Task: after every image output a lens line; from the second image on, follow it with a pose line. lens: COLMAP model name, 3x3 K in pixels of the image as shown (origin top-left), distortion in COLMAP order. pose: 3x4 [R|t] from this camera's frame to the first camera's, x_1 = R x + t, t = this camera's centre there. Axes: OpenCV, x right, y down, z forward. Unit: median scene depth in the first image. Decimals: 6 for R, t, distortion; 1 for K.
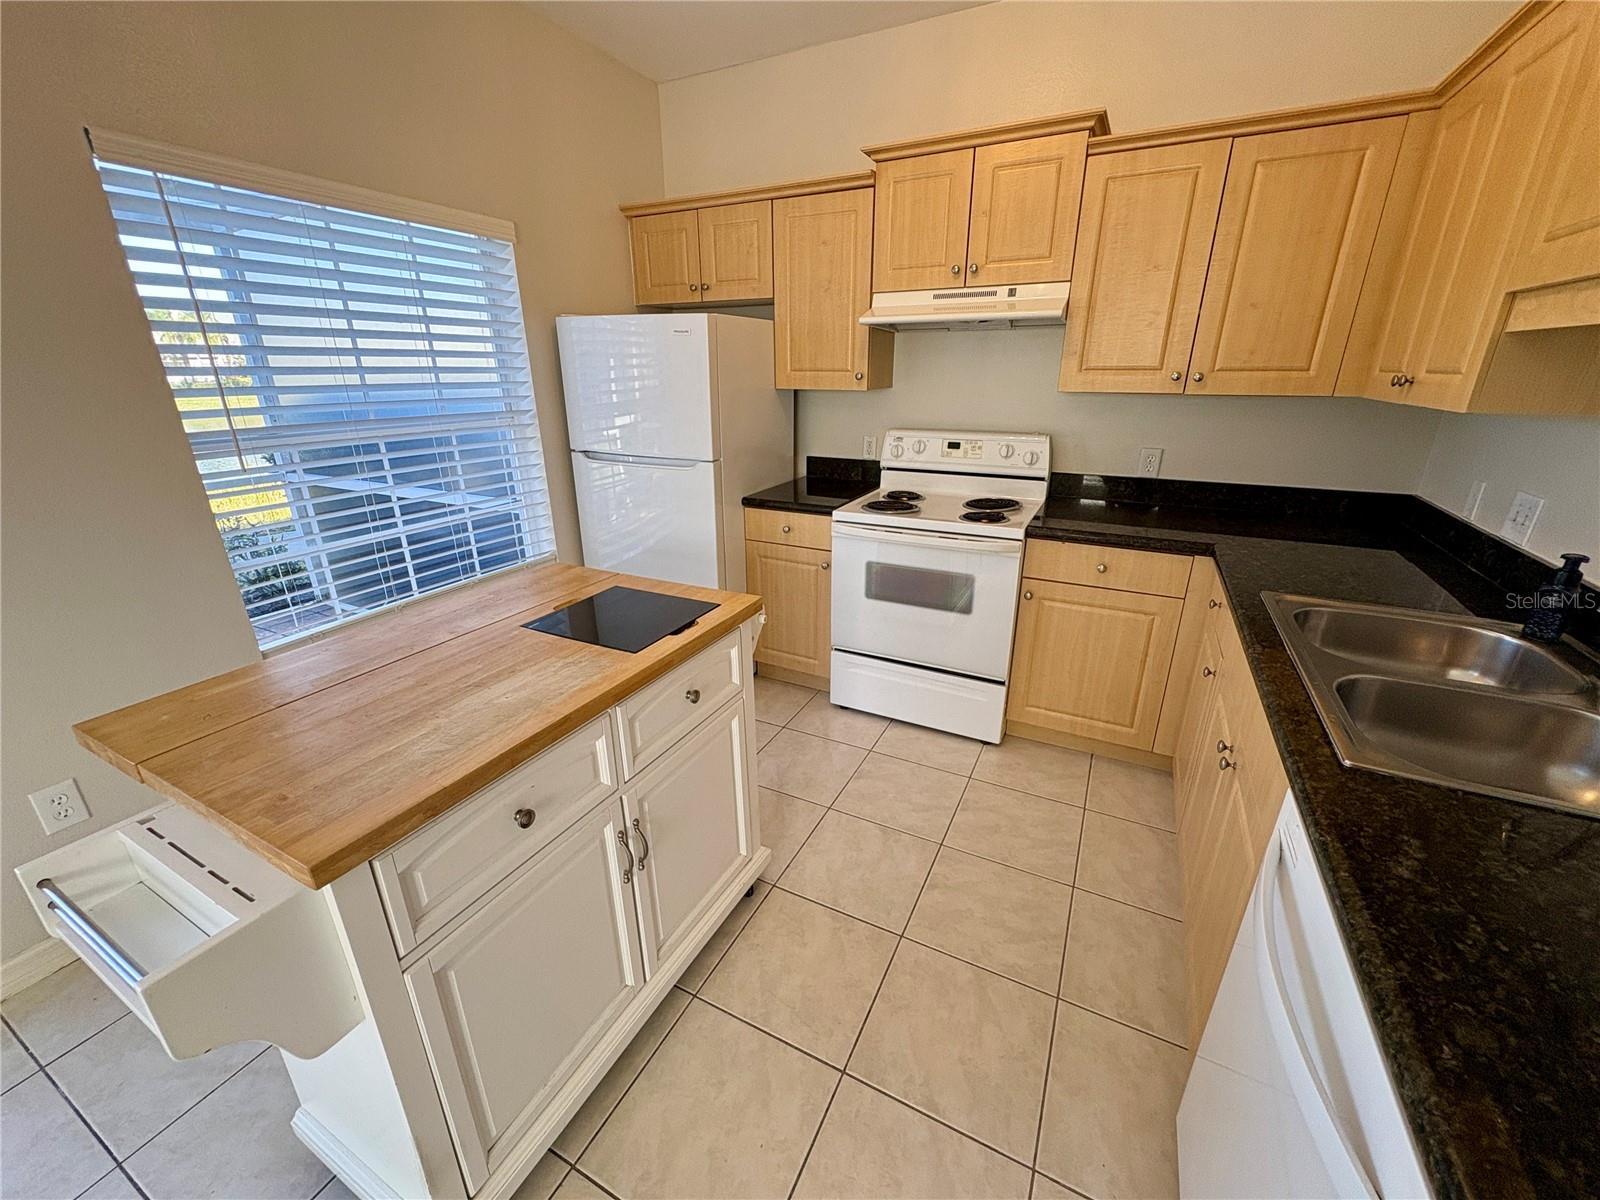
lens RADIAL K [[639.0, 0, 797.6], [0, 639.0, 597.9], [0, 0, 1]] dist [0.000842, 0.000371]
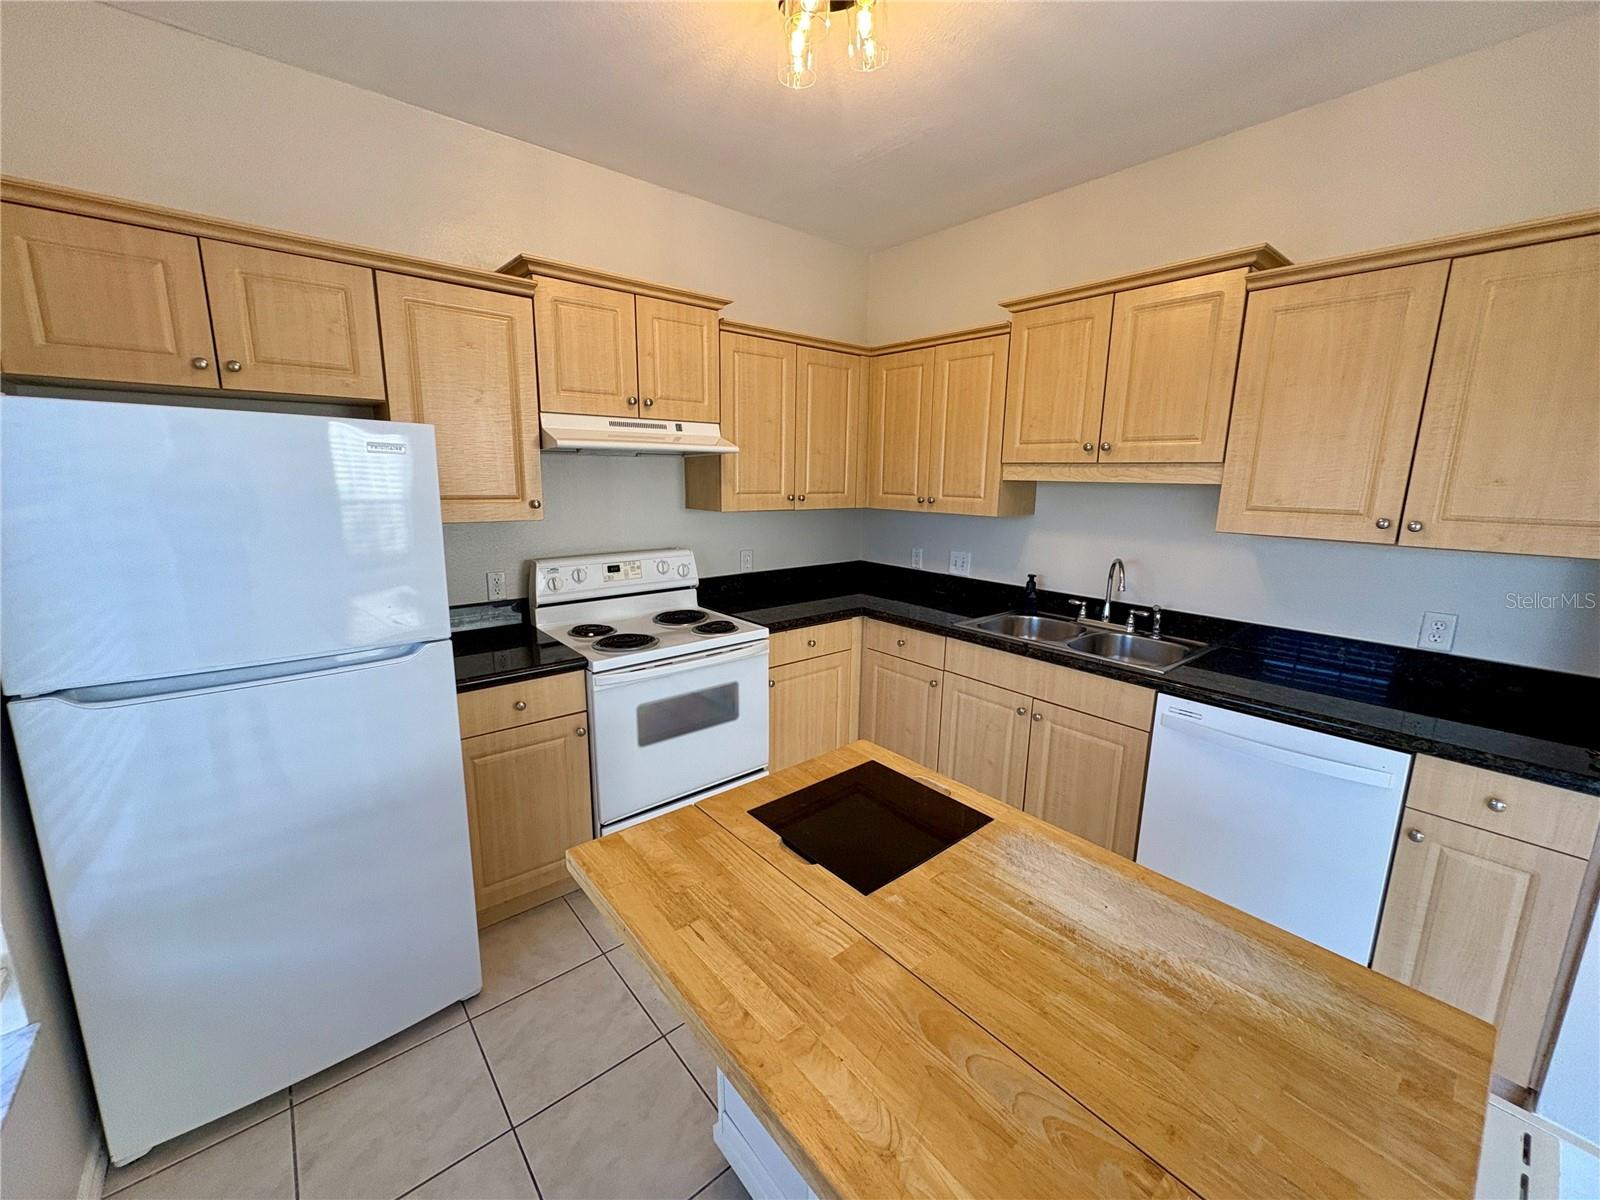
lens RADIAL K [[639.0, 0, 797.6], [0, 639.0, 597.9], [0, 0, 1]] dist [0.000842, 0.000371]
pose [[0.385882, -0.169611, 0.906823, -0.609890], [0.302334, 0.951922, 0.049394, -0.184543], [-0.871602, 0.255103, 0.418608, 0.420376]]
